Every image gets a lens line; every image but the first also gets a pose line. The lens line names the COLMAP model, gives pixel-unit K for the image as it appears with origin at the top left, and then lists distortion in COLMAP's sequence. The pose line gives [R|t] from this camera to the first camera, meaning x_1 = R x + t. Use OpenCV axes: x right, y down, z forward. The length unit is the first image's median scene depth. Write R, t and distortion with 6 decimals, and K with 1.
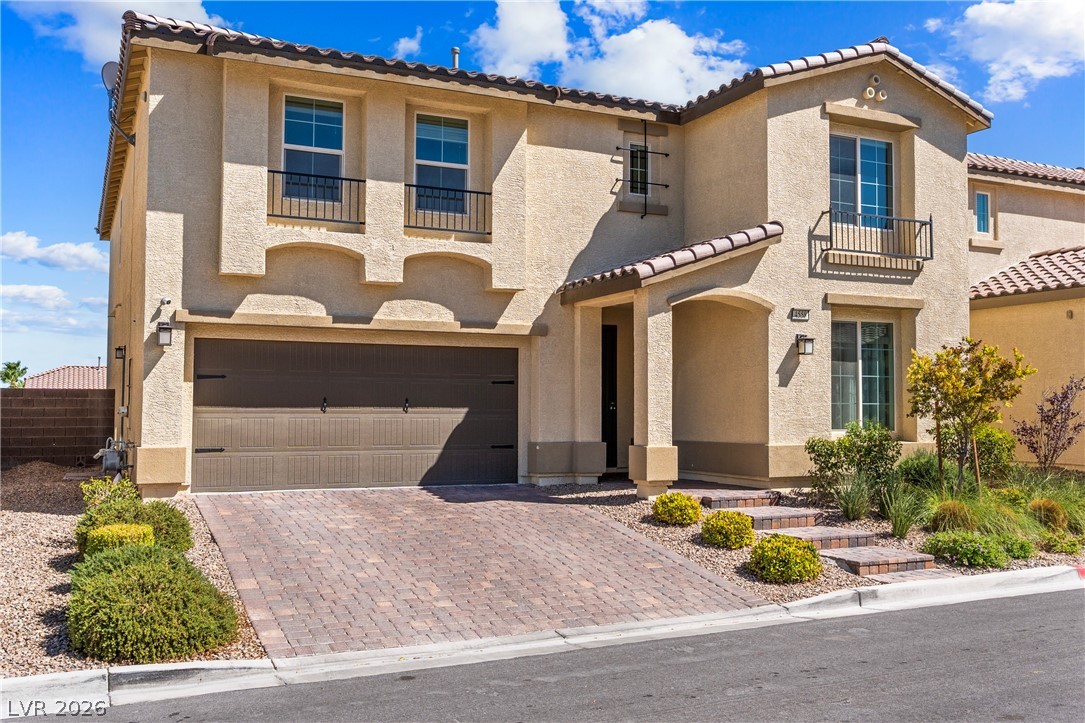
lens RADIAL K [[987.5, 0, 547.2], [0, 987.5, 361.4], [0, 0, 1]] dist [0.002709, -0.005168]
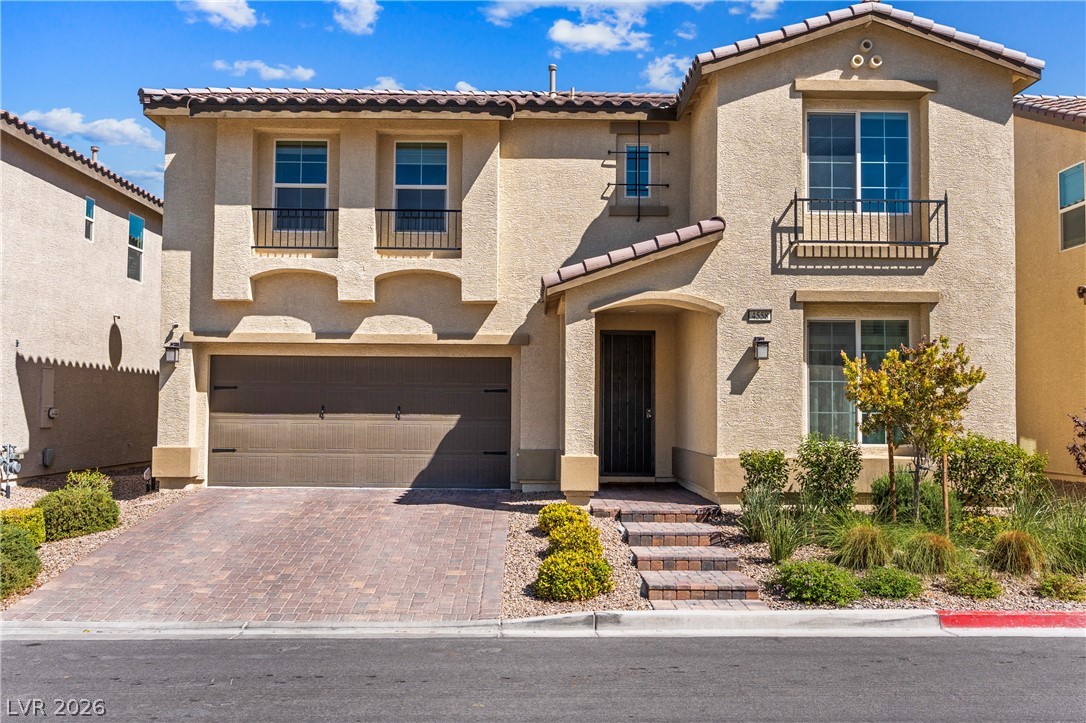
lens RADIAL K [[988.4, 0, 549.3], [0, 988.4, 362.0], [0, 0, 1]] dist [0.002709, -0.005168]
pose [[0.909513, -0.016454, -0.415349, 0.474730], [0.015187, 0.999864, -0.006354, -0.001549], [0.415397, -0.000529, 0.909640, 0.088383]]
